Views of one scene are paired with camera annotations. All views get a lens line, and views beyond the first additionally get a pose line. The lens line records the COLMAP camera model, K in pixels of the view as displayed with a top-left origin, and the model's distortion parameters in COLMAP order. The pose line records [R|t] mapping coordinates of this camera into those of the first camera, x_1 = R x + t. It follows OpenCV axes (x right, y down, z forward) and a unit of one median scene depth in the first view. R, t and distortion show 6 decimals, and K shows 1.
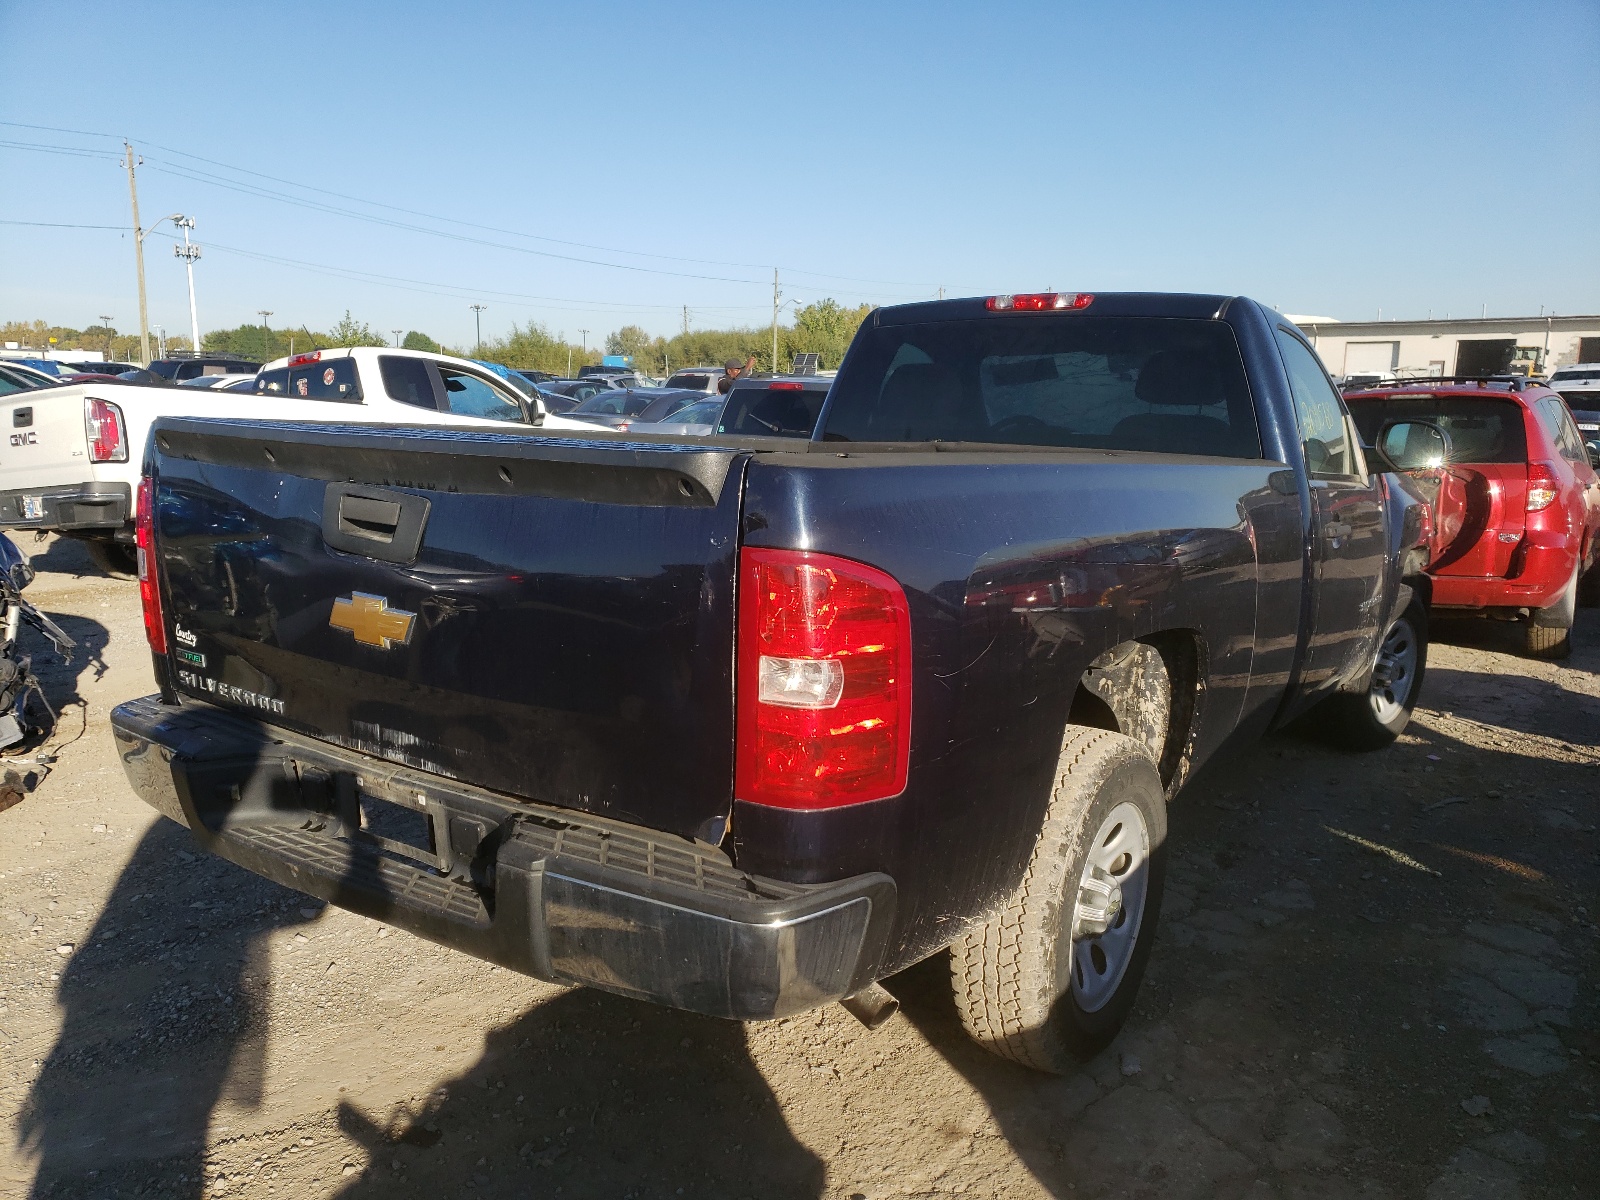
lens RADIAL K [[1225.9, 0, 792.6], [0, 1225.9, 615.7], [0, 0, 1]] dist [0.007194, 0.004863]
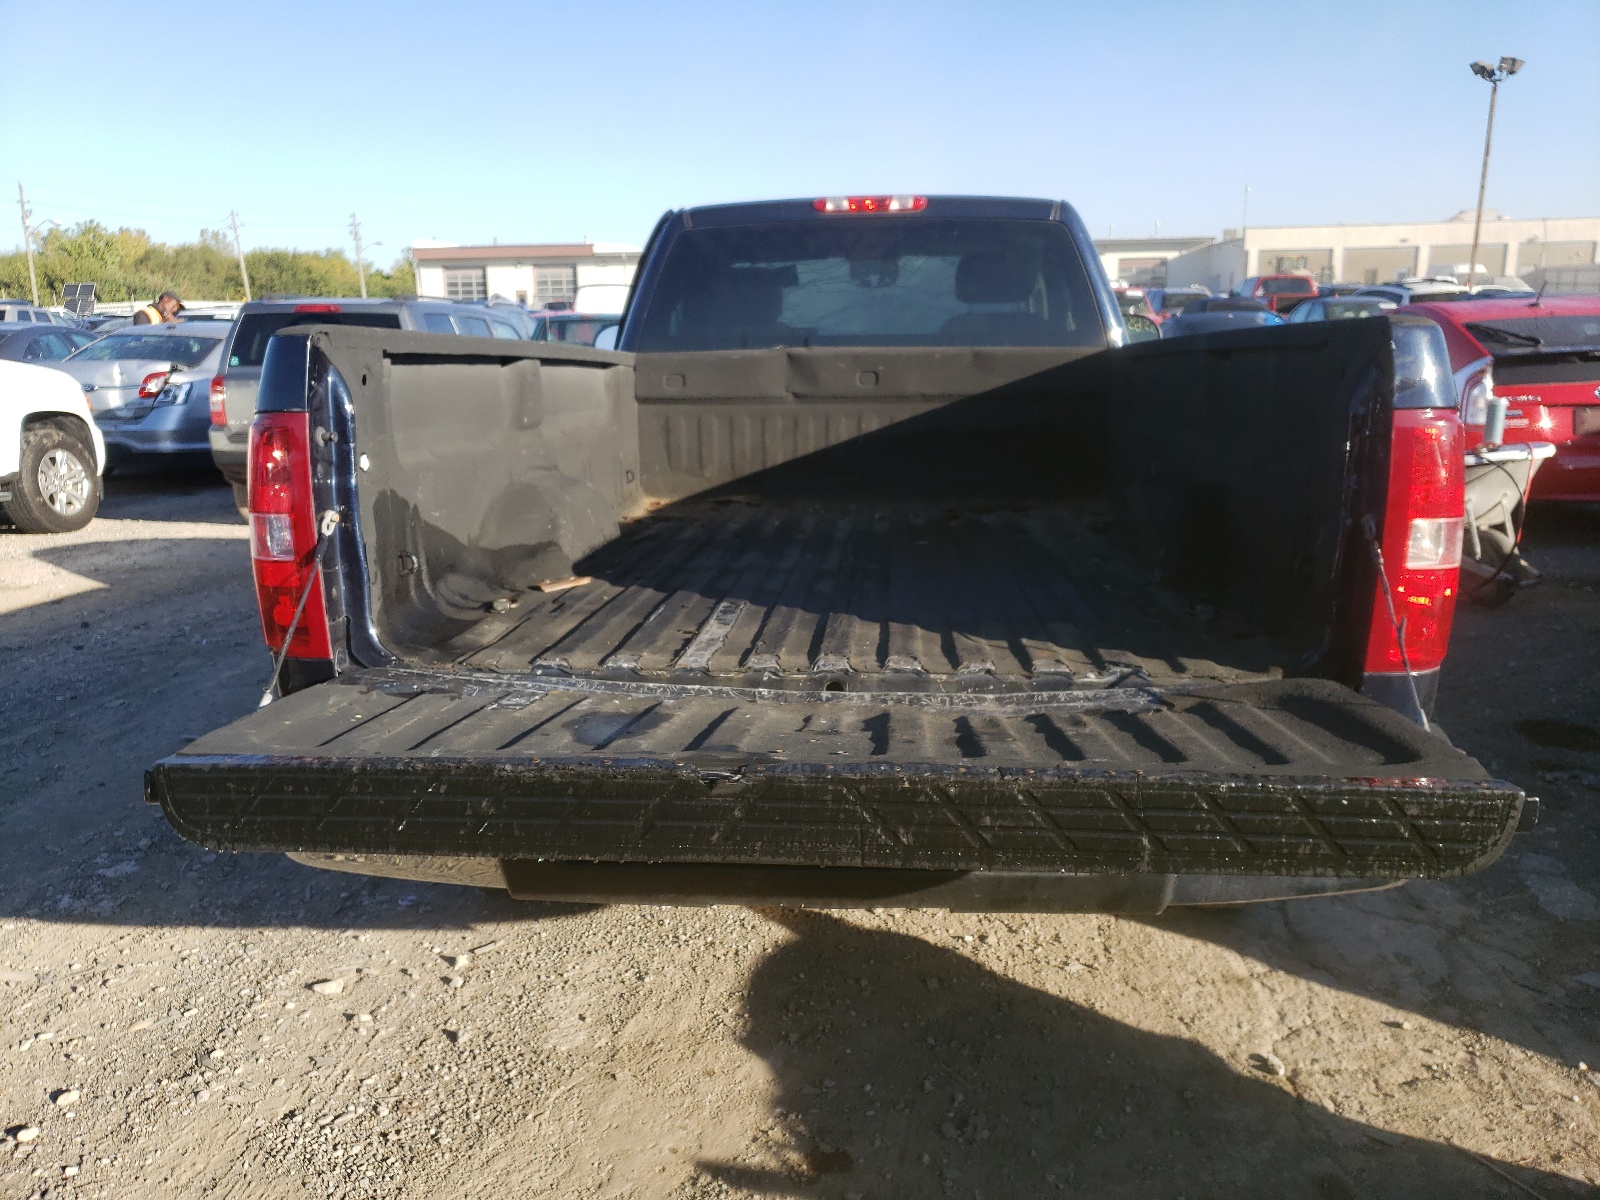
lens RADIAL K [[1225.9, 0, 796.8], [0, 1225.9, 586.7], [0, 0, 1]] dist [0.007194, 0.004863]
pose [[0.862035, -0.131162, 0.489584, -0.392273], [0.114932, 0.991359, 0.063223, -0.015026], [-0.493647, 0.001768, 0.869661, 0.156239]]
